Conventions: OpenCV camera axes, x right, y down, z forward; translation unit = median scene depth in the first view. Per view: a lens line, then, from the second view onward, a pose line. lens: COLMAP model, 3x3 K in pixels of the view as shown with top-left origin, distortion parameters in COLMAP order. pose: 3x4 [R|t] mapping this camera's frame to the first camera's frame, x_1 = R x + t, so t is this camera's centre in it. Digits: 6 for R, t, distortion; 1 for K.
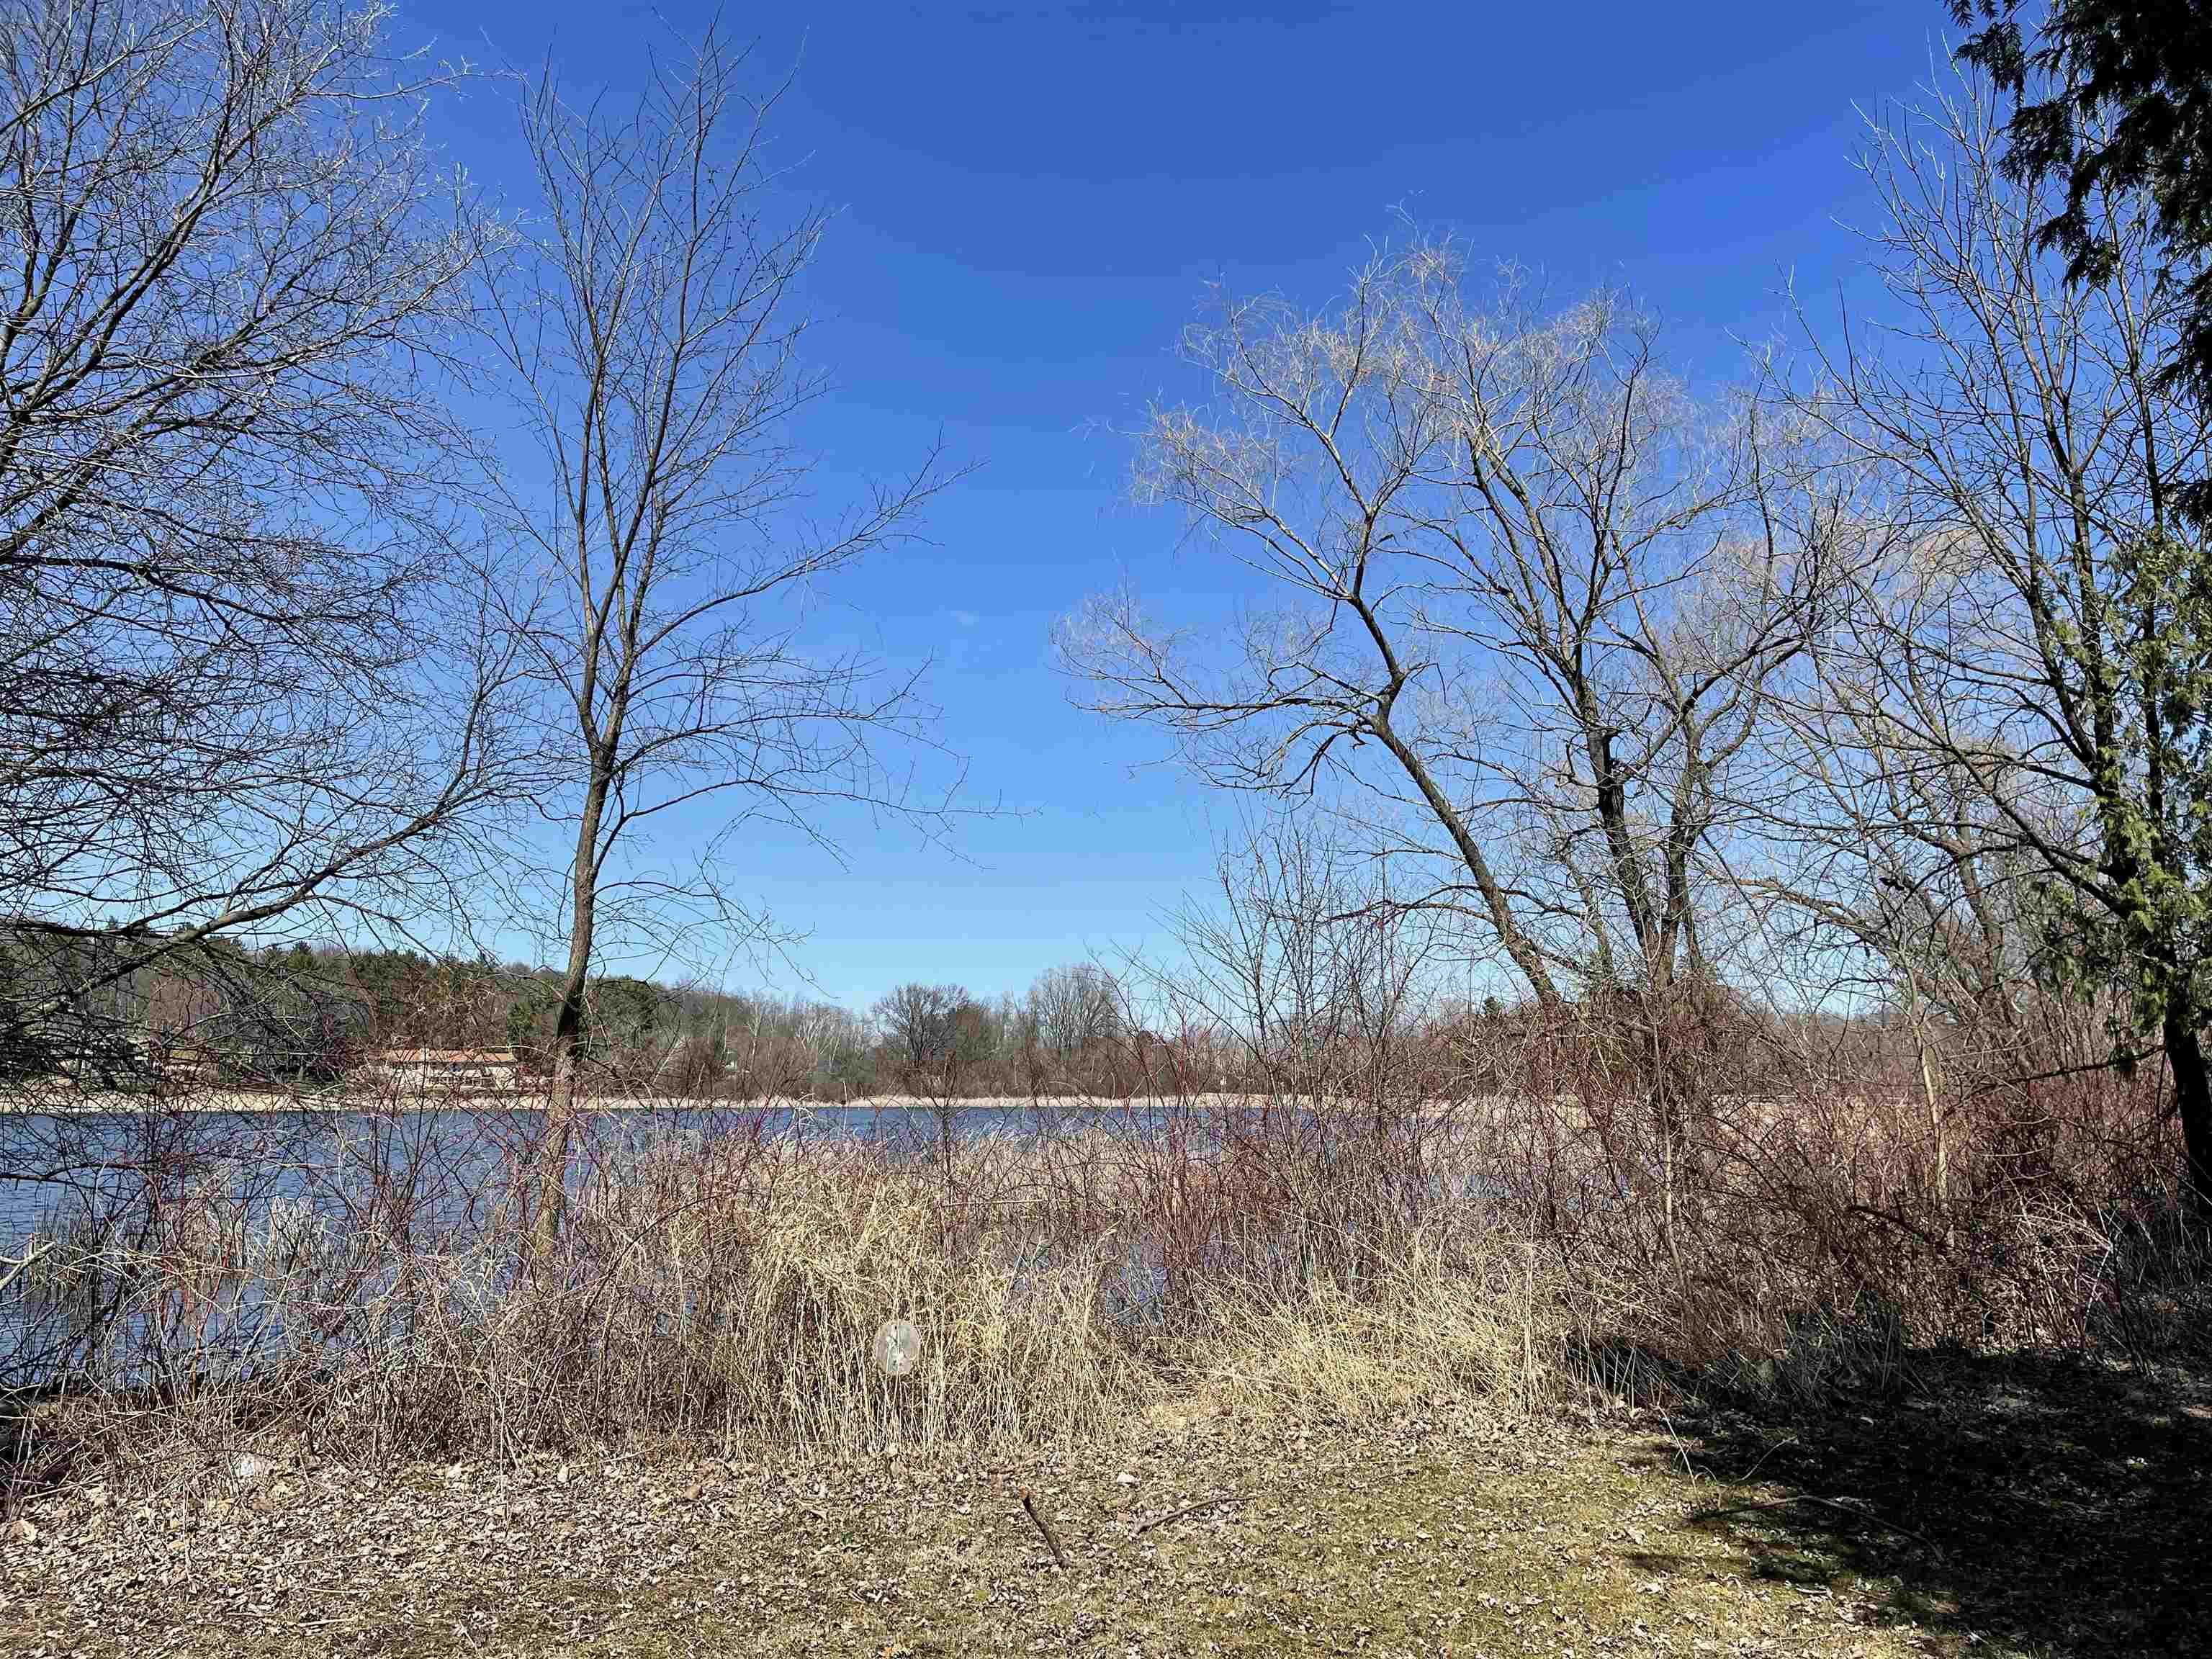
lens RADIAL K [[1695.4, 0, 1110.7], [0, 1695.4, 813.7], [0, 0, 1]] dist [0.059443, -0.065823]
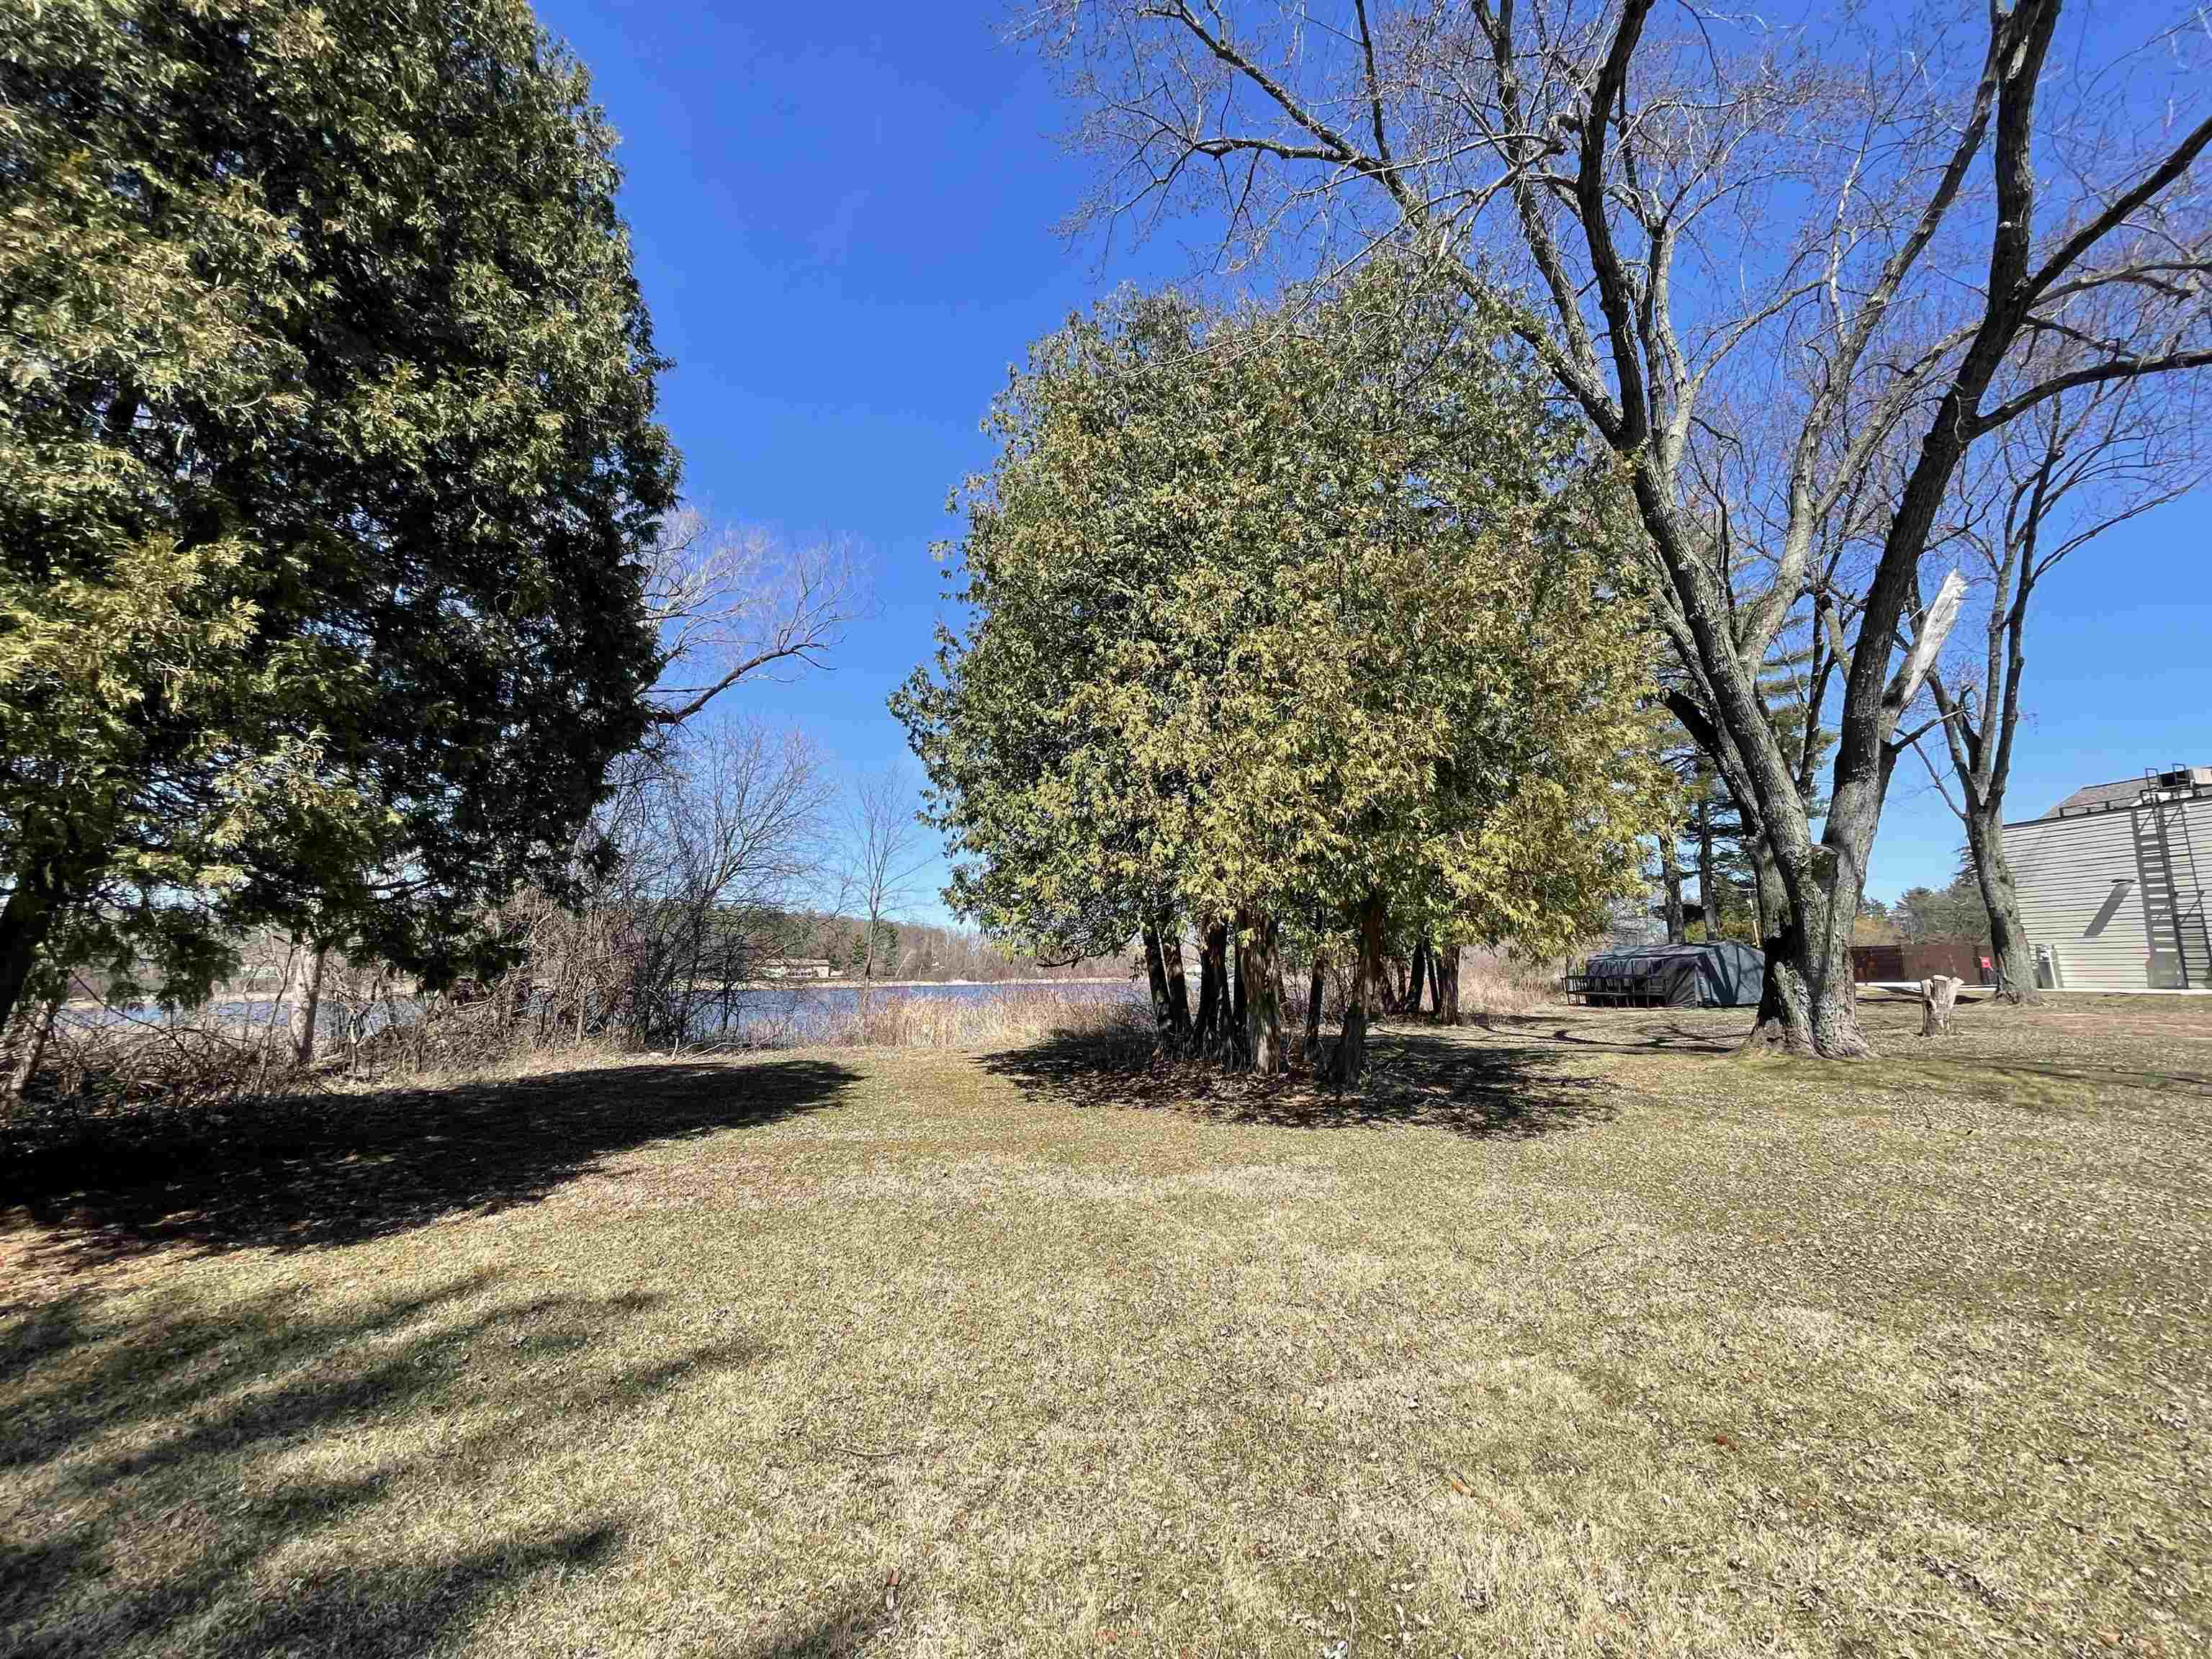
lens RADIAL K [[900.5, 0, 1116.3], [0, 900.5, 819.3], [0, 0, 1]] dist [0.001114, -0.000098]
pose [[0.999577, -0.020166, -0.020937, 0.371930], [0.020005, 0.999769, -0.007868, -0.230802], [0.021091, 0.007446, 0.999750, -1.299872]]
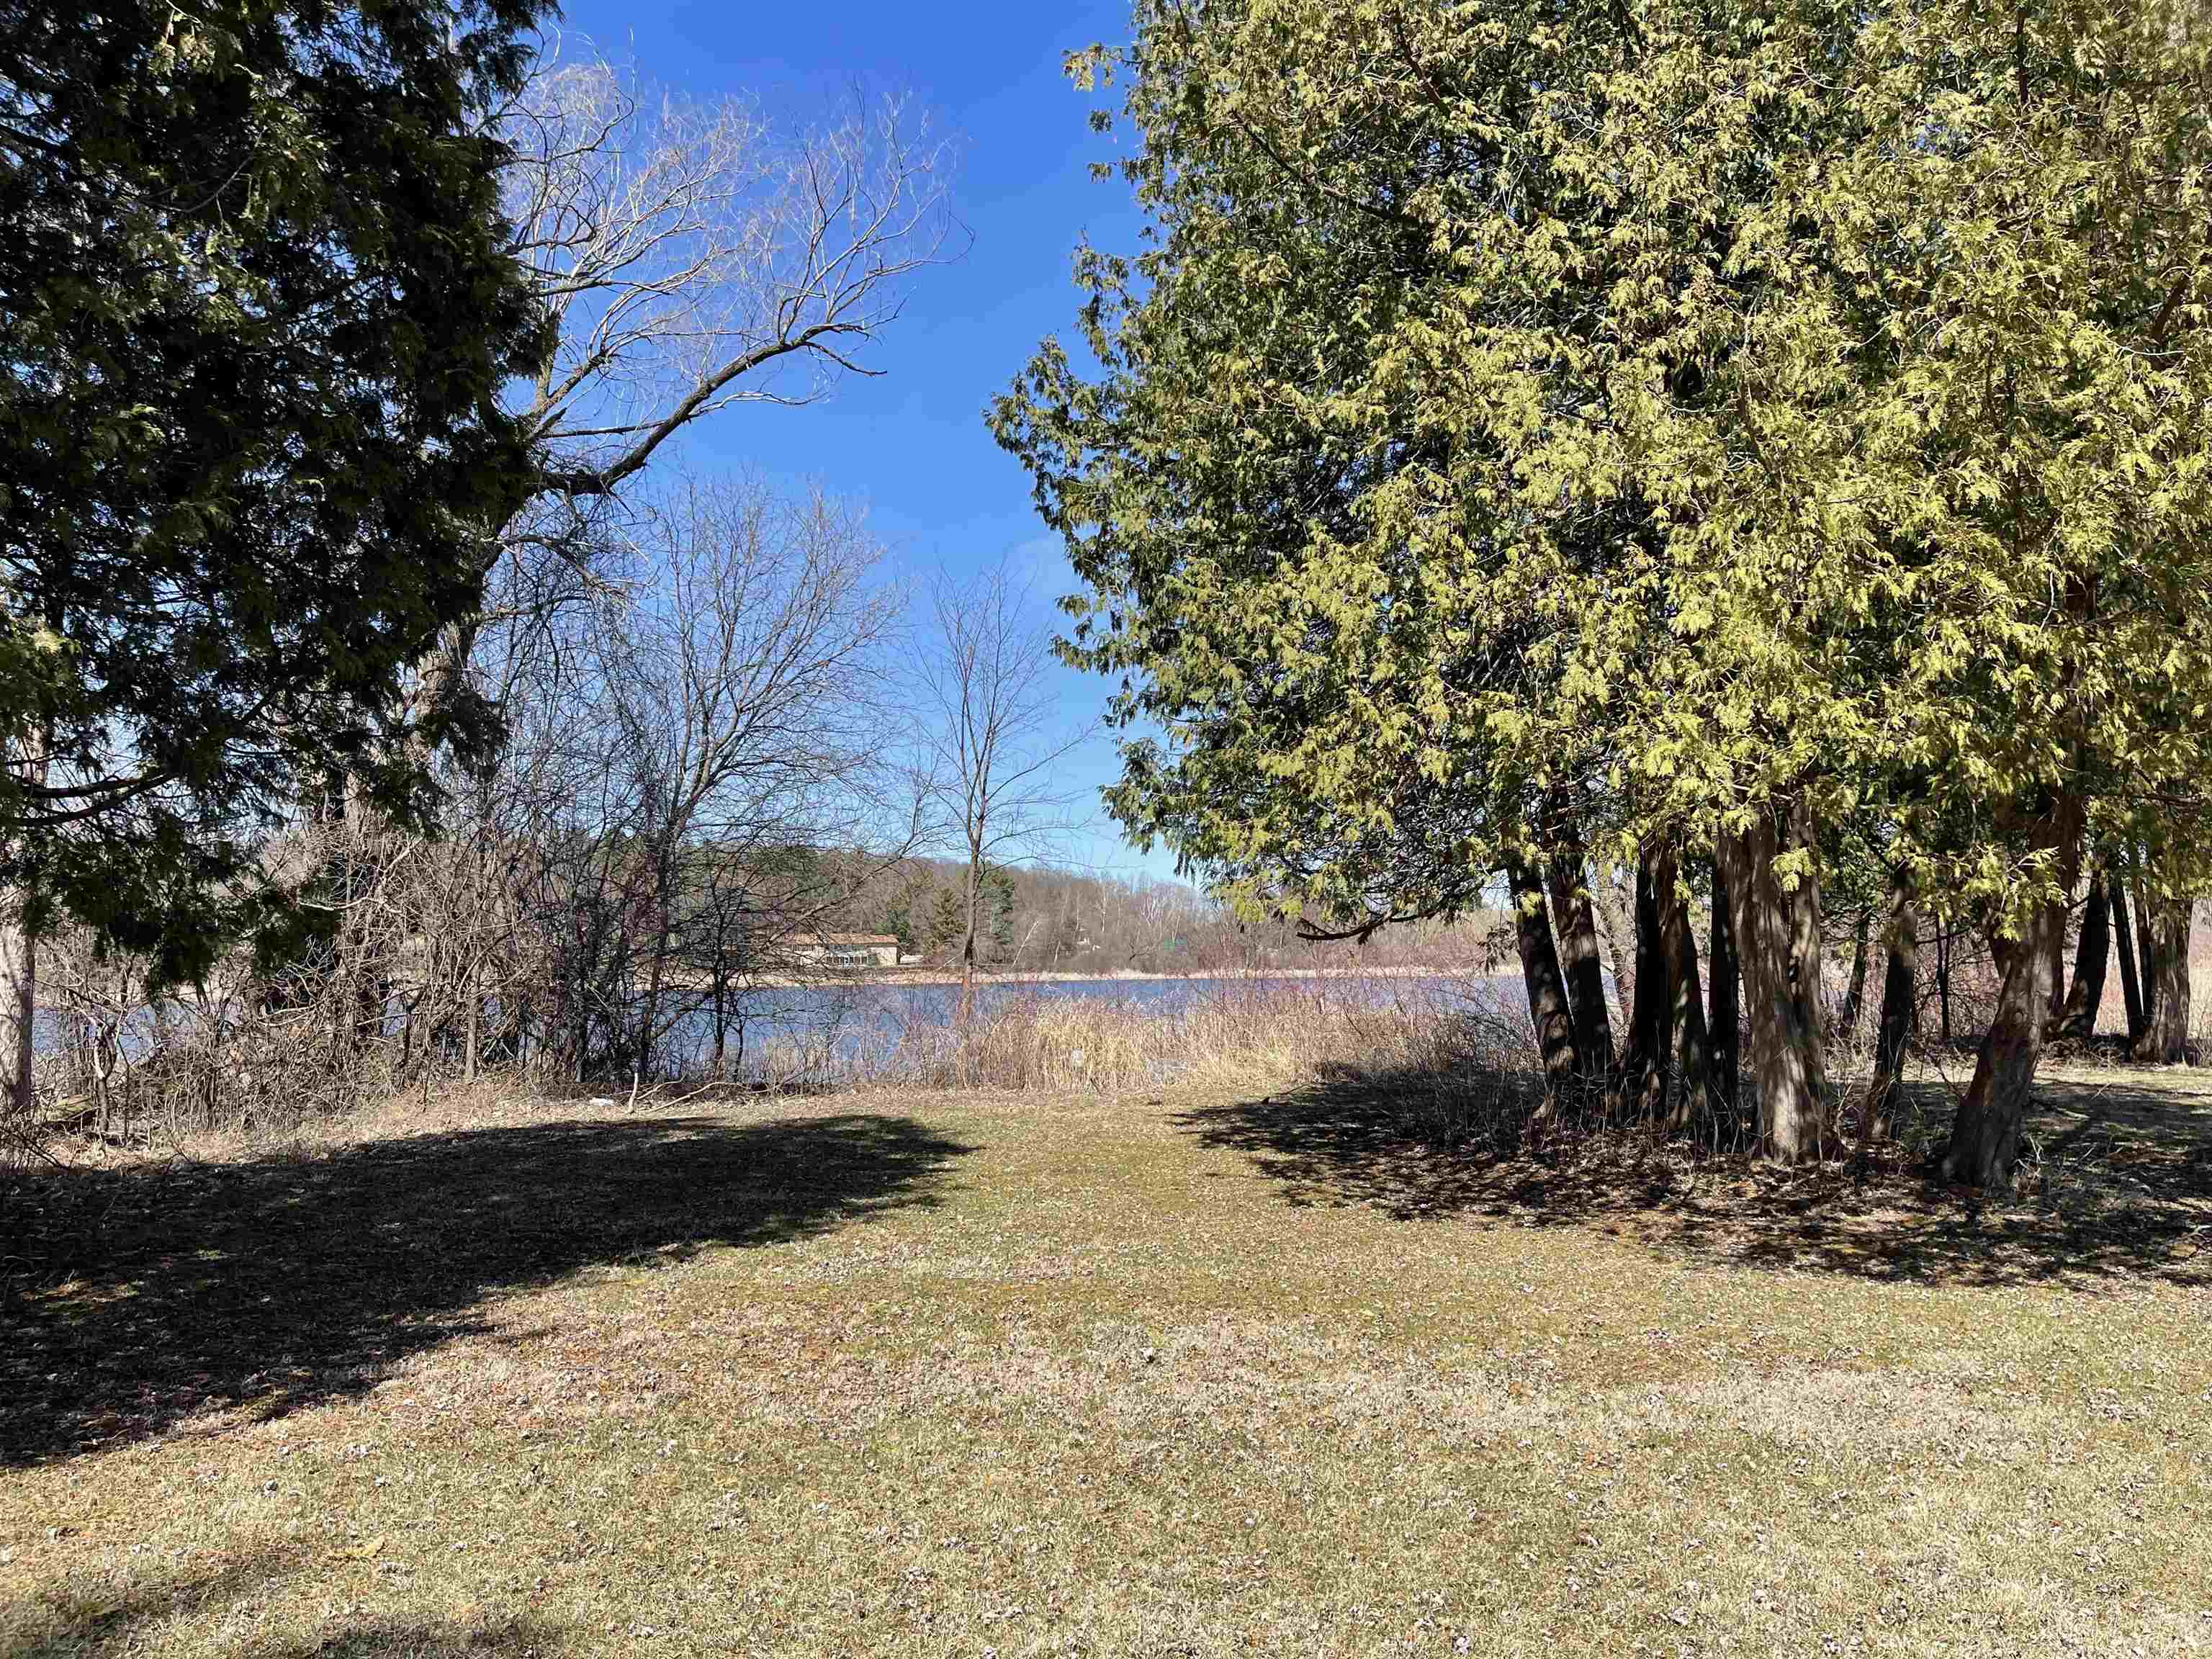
lens RADIAL K [[1695.4, 0, 1110.7], [0, 1695.4, 813.7], [0, 0, 1]] dist [0.059443, -0.065823]
pose [[0.979094, -0.035006, -0.200374, 0.363469], [0.049893, 0.996317, 0.069732, -0.225843], [0.197195, -0.078271, 0.977235, -1.276982]]
